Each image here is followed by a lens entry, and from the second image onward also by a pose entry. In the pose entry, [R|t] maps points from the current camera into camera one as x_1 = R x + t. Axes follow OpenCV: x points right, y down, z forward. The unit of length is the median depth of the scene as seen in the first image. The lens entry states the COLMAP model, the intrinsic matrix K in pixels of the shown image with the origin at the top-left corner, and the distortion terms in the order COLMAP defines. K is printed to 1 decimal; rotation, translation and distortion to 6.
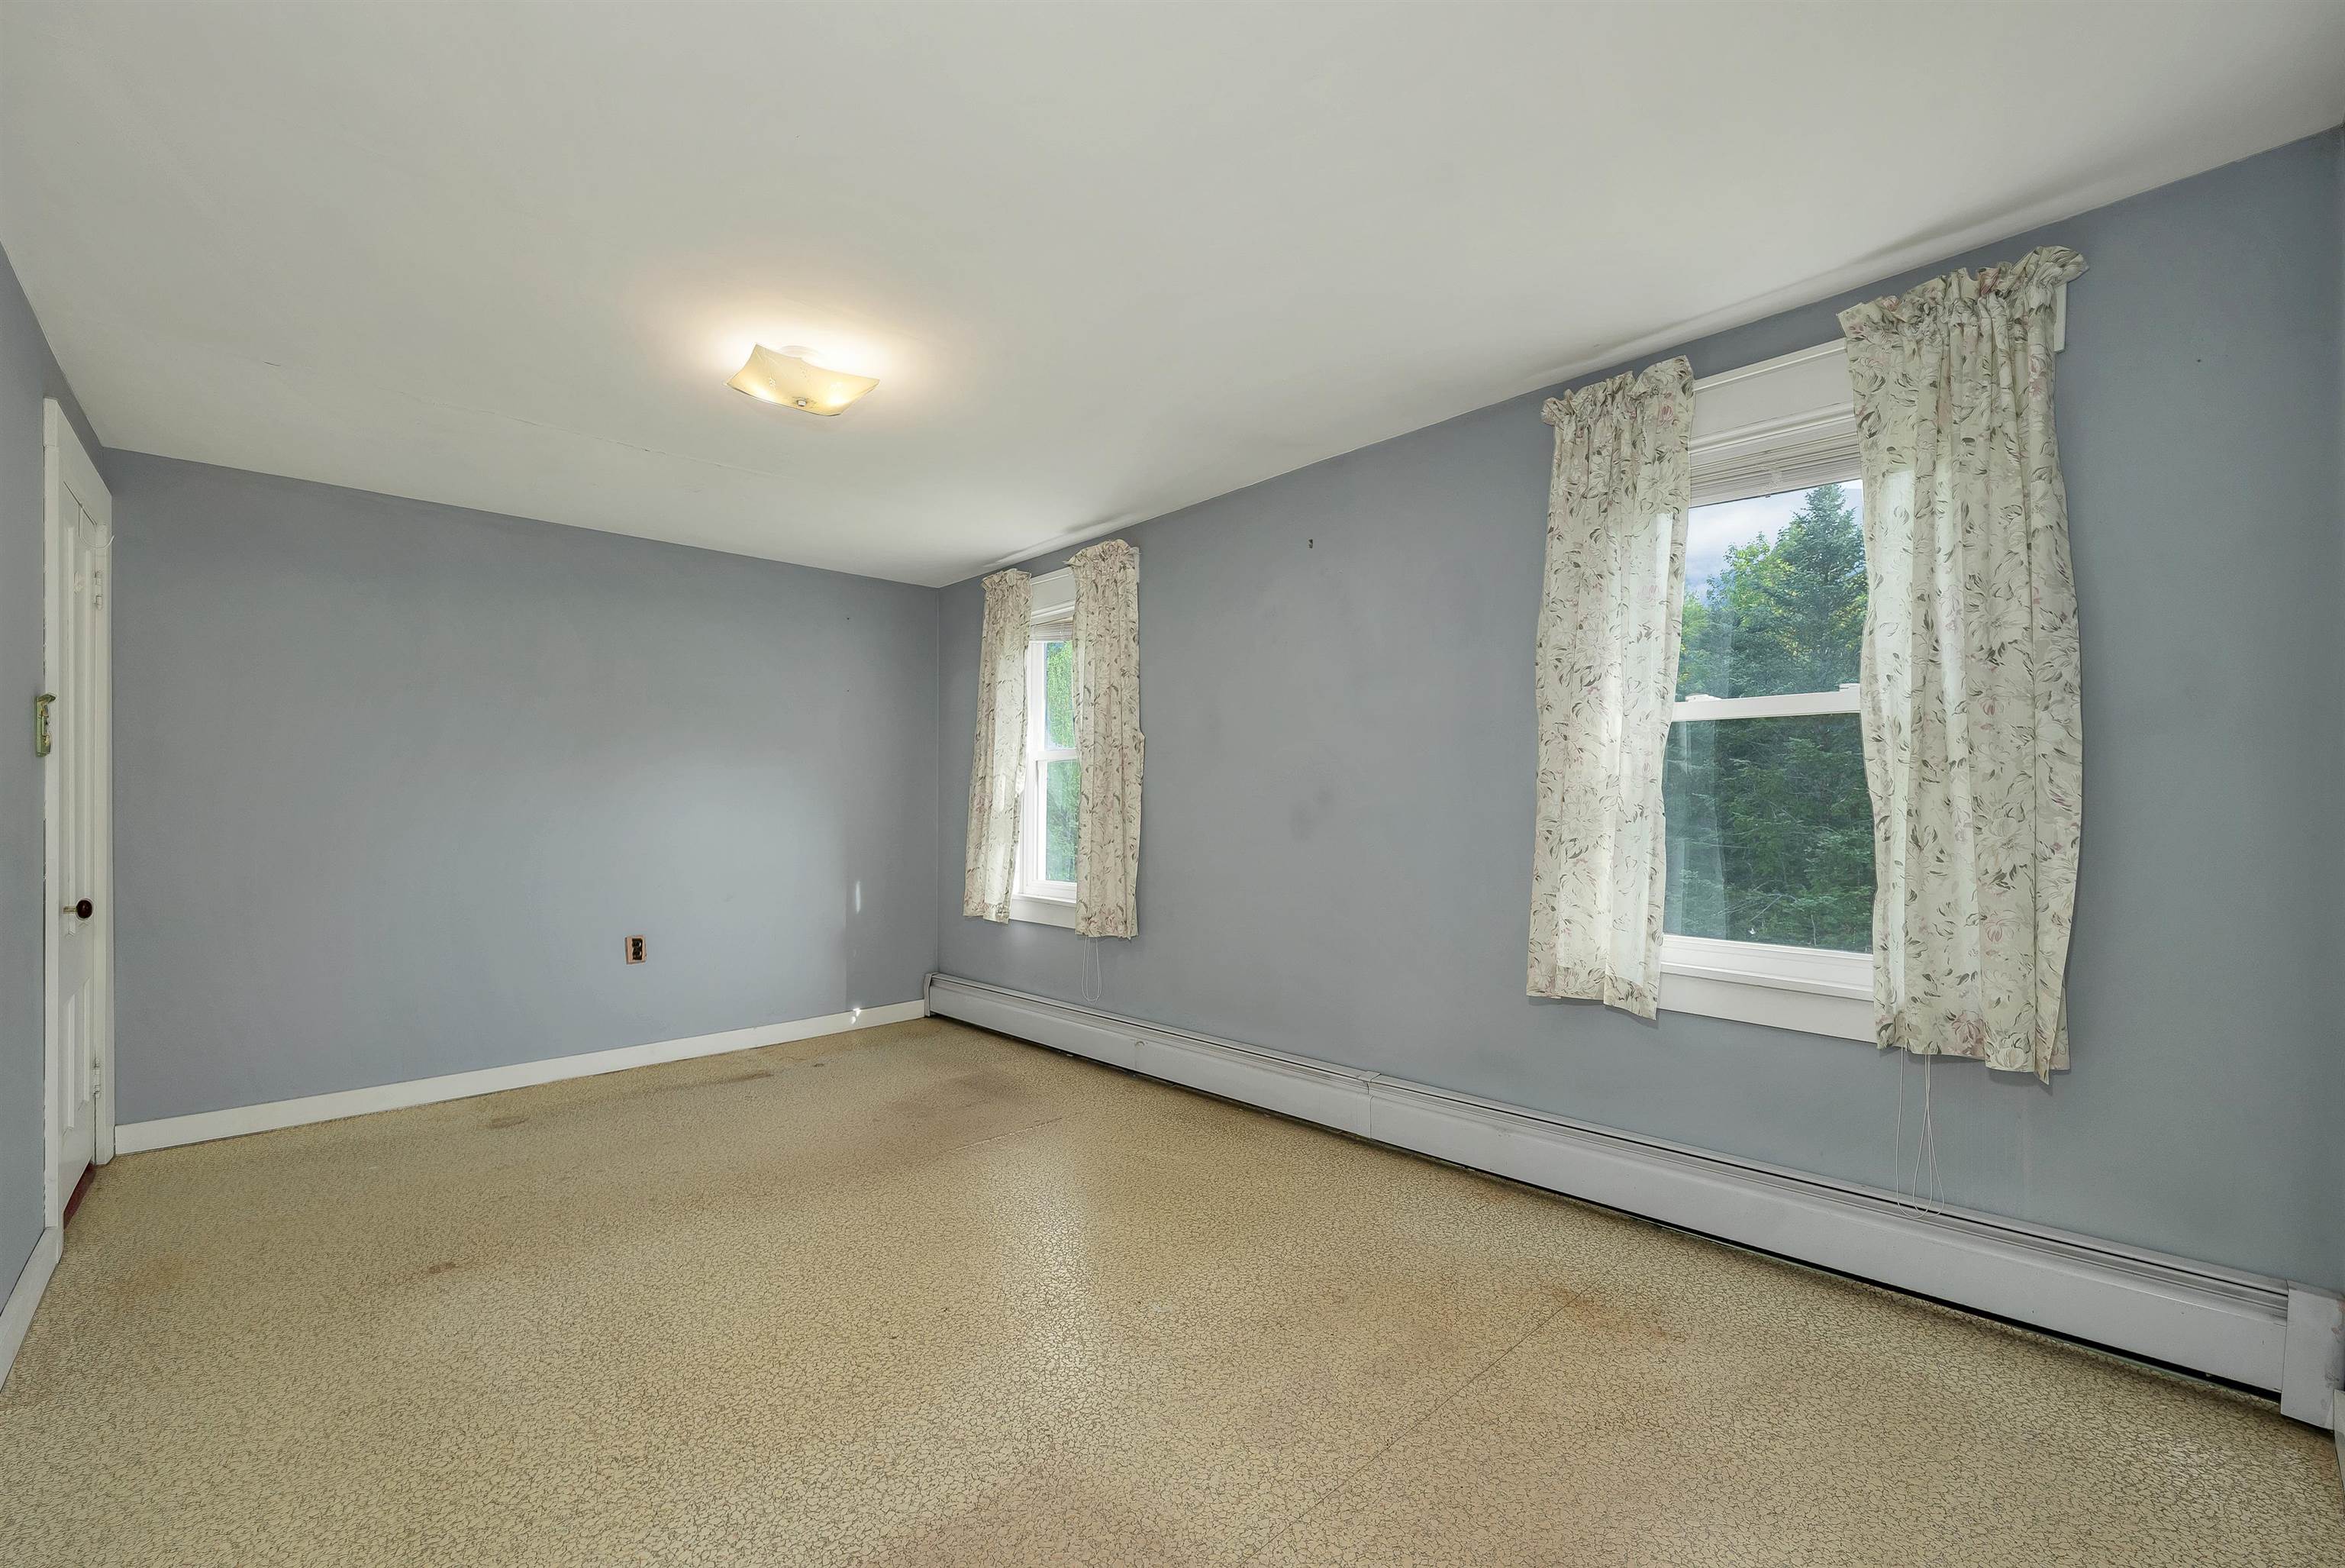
lens RADIAL K [[946.6, 0, 1176.0], [0, 946.6, 805.6], [0, 0, 1]] dist [0.001336, -0.007006]
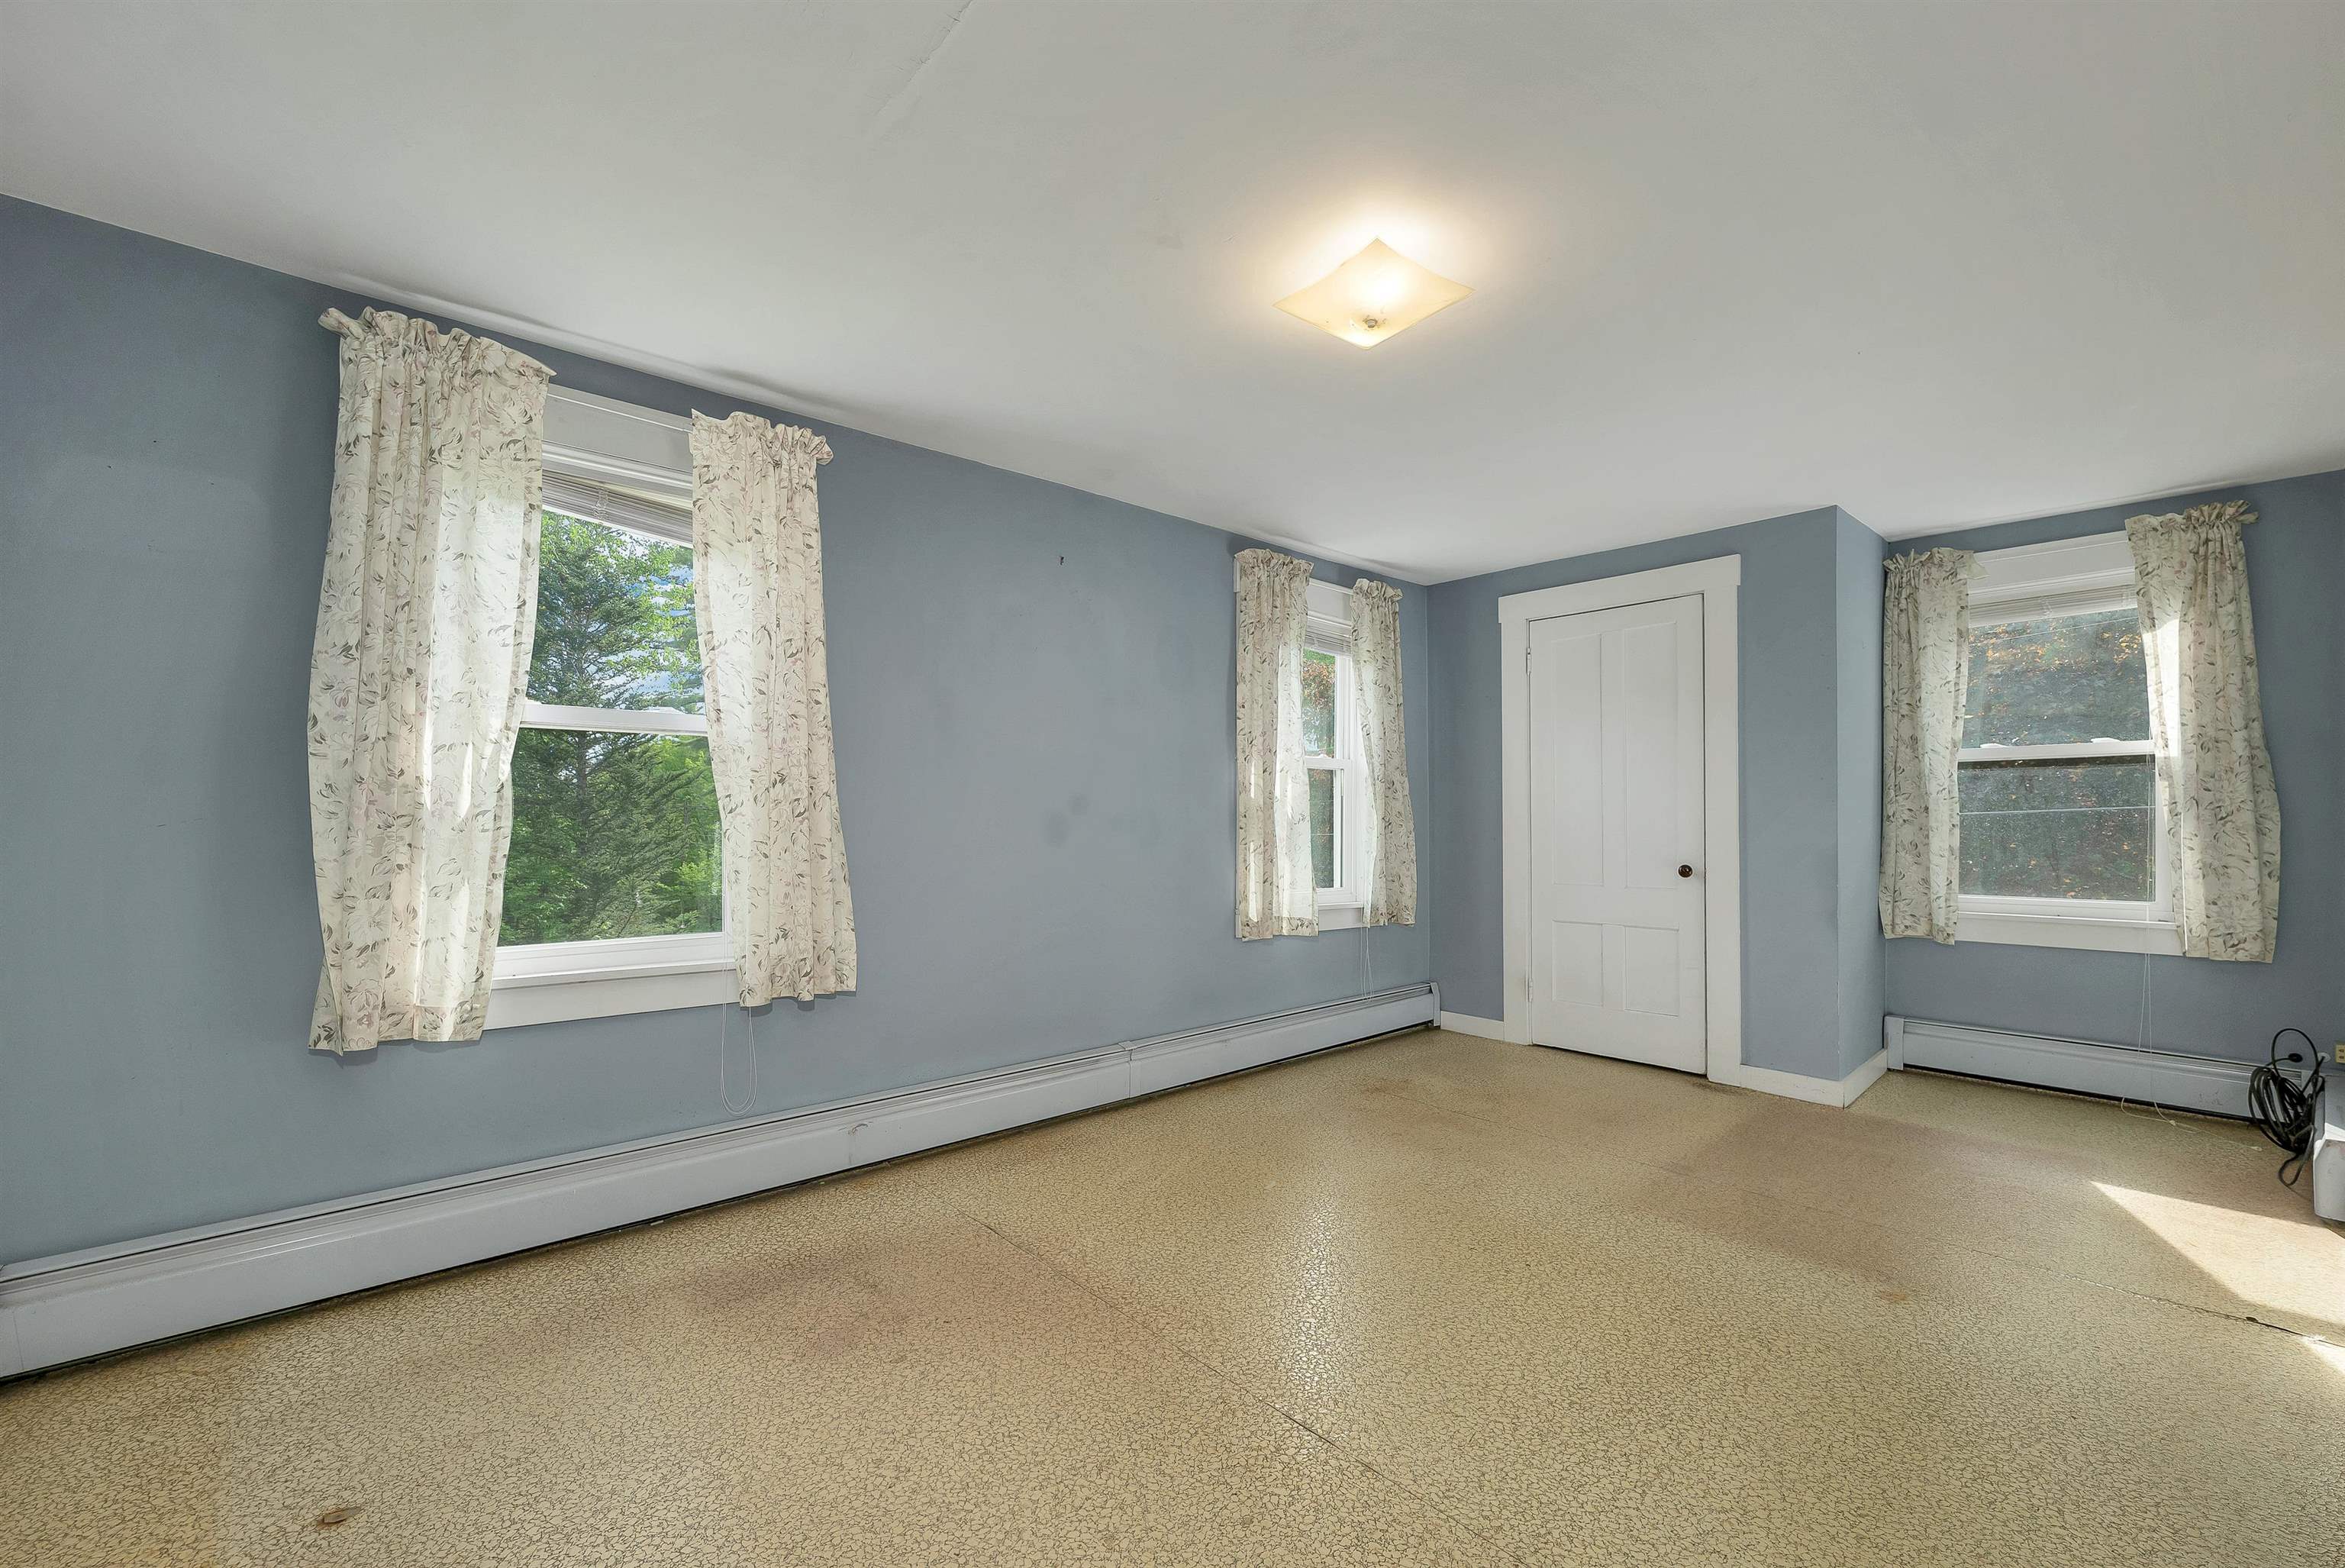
lens RADIAL K [[970.3, 0, 1172.5], [0, 970.3, 784.0], [0, 0, 1]] dist [0.000930, 0.000241]
pose [[0.050304, 0.026751, 0.998376, -1.129524], [-0.014388, 0.999557, -0.026058, -0.004243], [-0.998630, -0.013053, 0.050667, 1.013378]]
